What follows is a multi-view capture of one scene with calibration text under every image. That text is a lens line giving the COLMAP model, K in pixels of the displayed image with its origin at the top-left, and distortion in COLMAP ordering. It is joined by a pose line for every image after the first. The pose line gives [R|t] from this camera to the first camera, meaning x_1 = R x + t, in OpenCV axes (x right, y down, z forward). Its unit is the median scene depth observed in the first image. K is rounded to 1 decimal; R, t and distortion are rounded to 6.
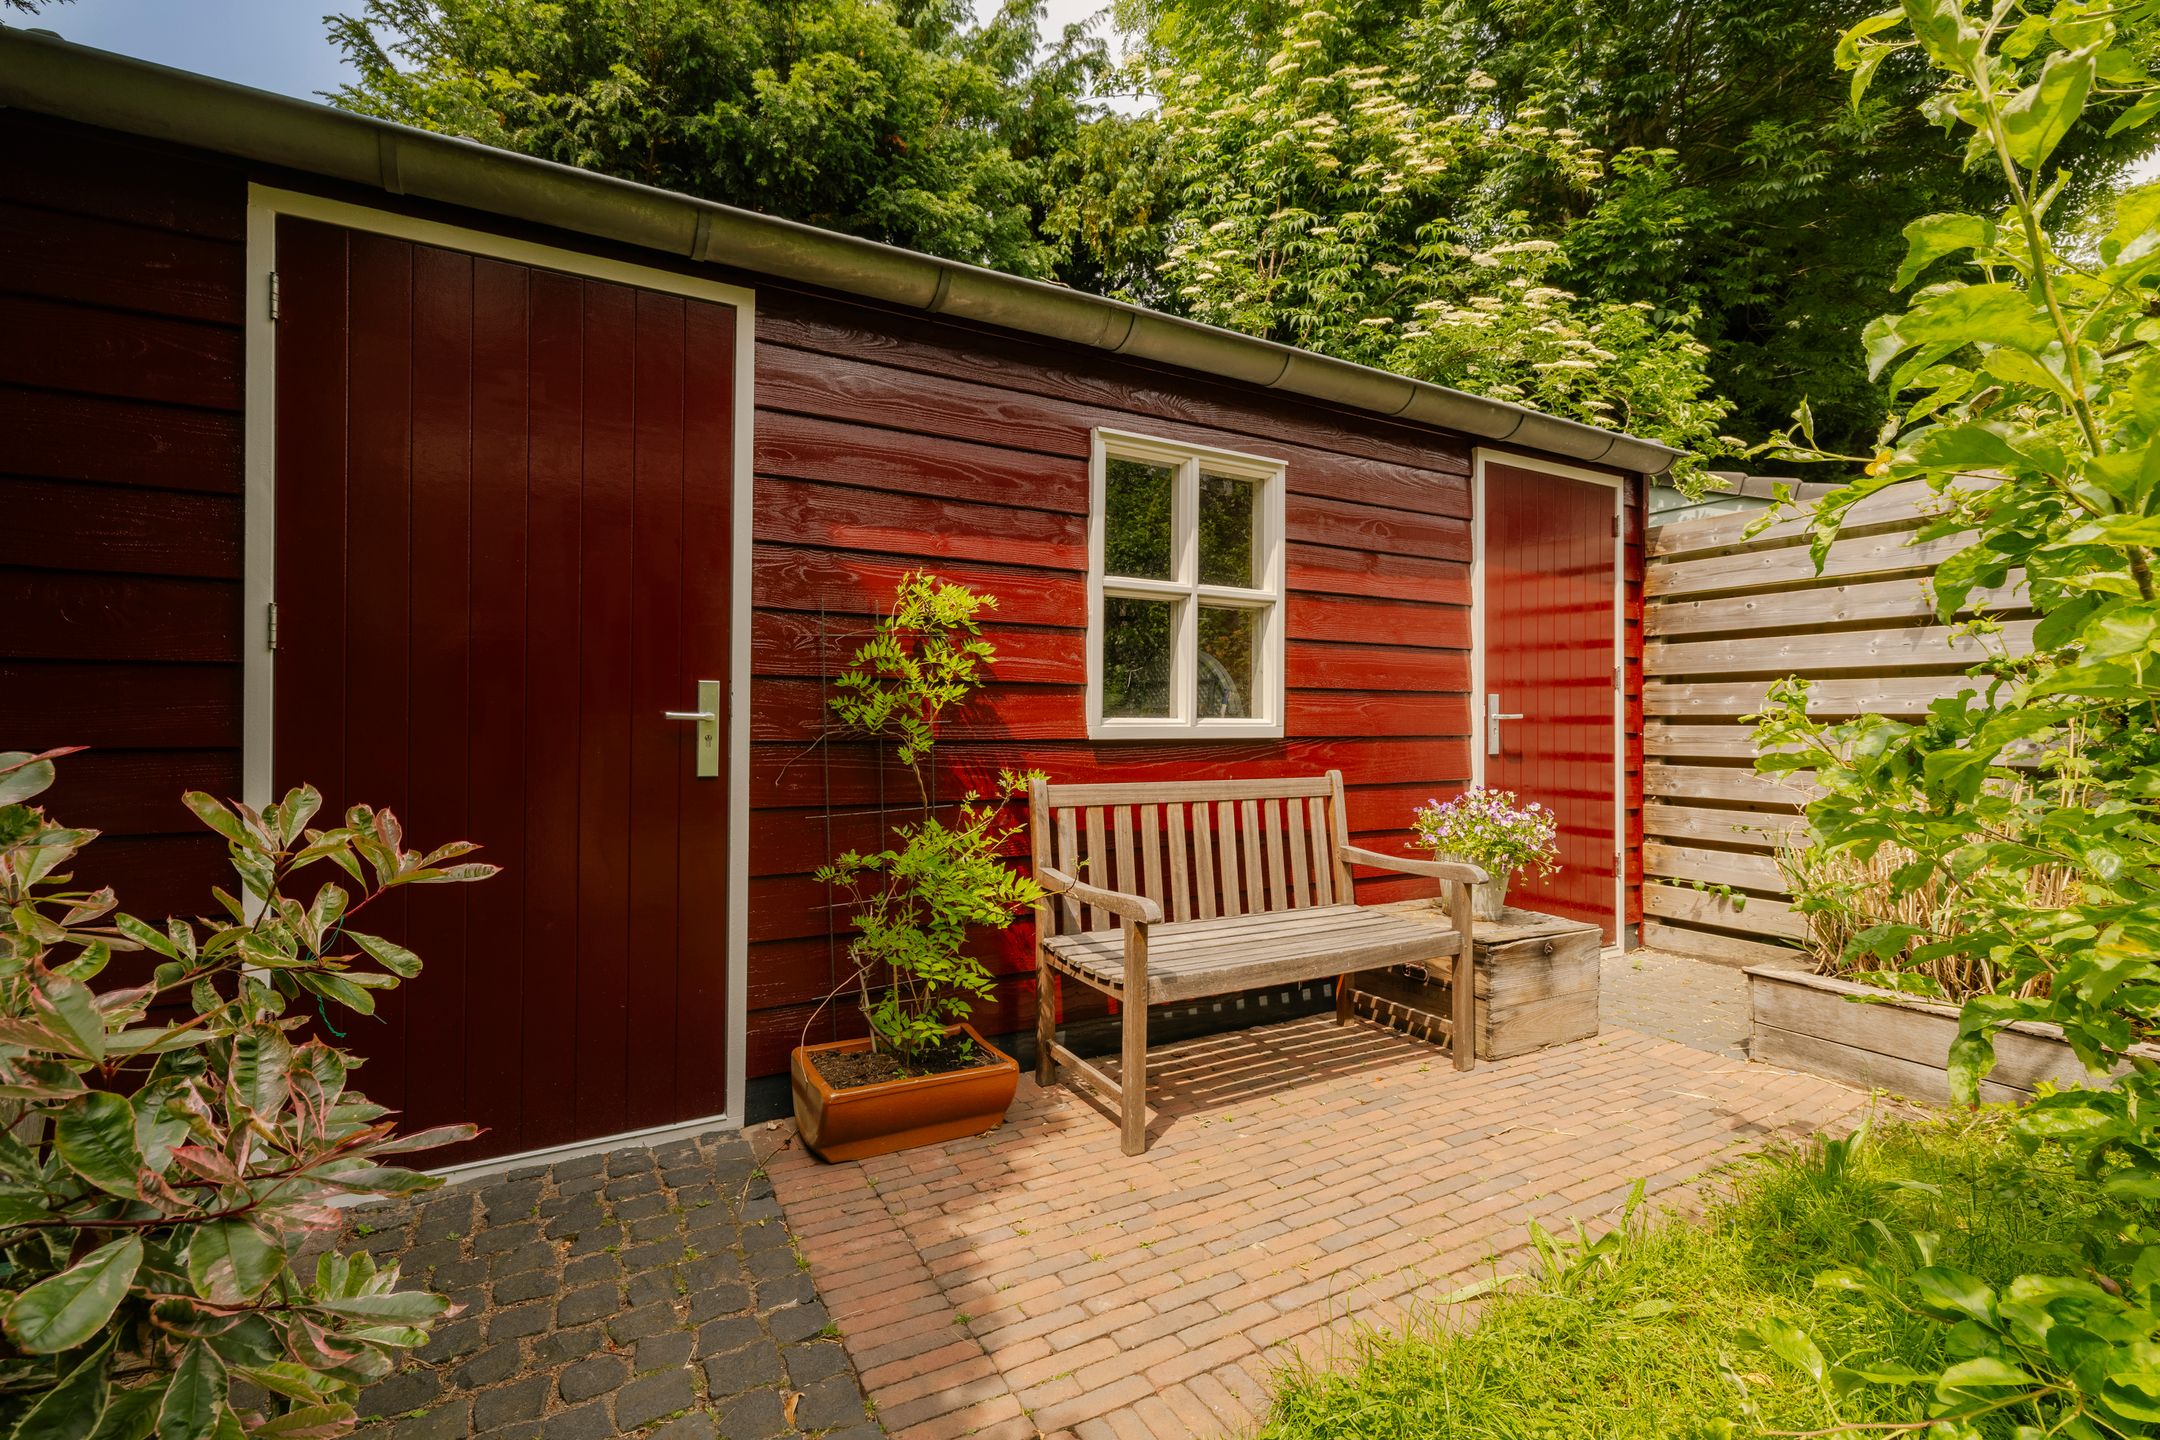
lens RADIAL K [[930.4, 0, 1073.2], [0, 930.4, 720.0], [0, 0, 1]] dist [-0.000637, 0.001641]
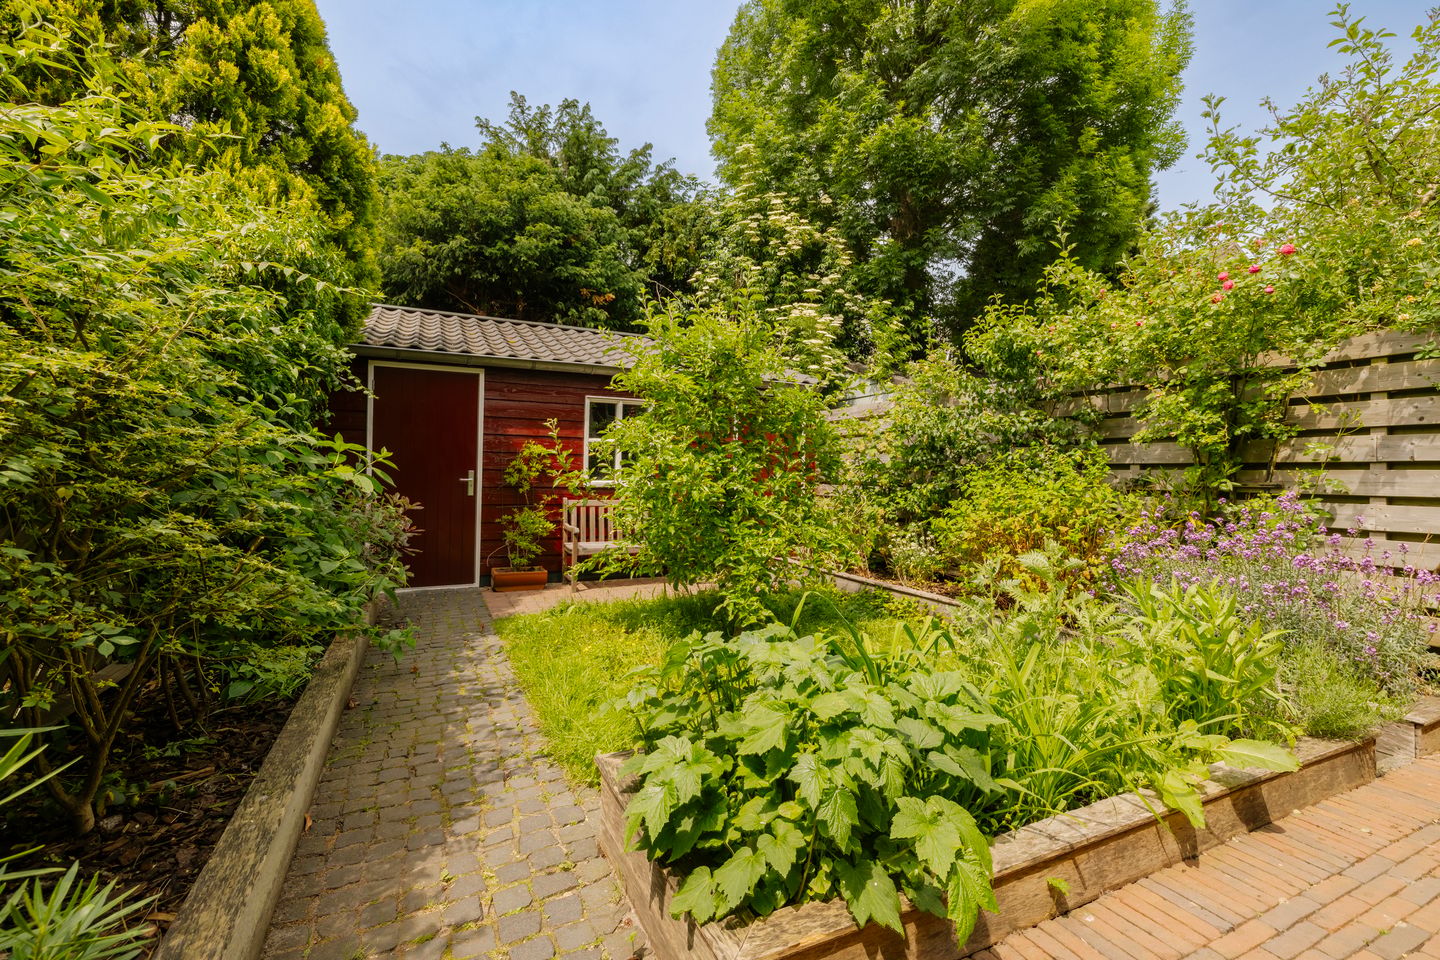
lens RADIAL K [[620.3, 0, 724.2], [0, 620.3, 477.4], [0, 0, 1]] dist [-0.000637, 0.001641]
pose [[0.998065, 0.010606, -0.061264, 0.745373], [-0.010570, 0.999944, 0.000920, -0.025934], [0.061270, -0.000271, 0.998121, -1.374020]]
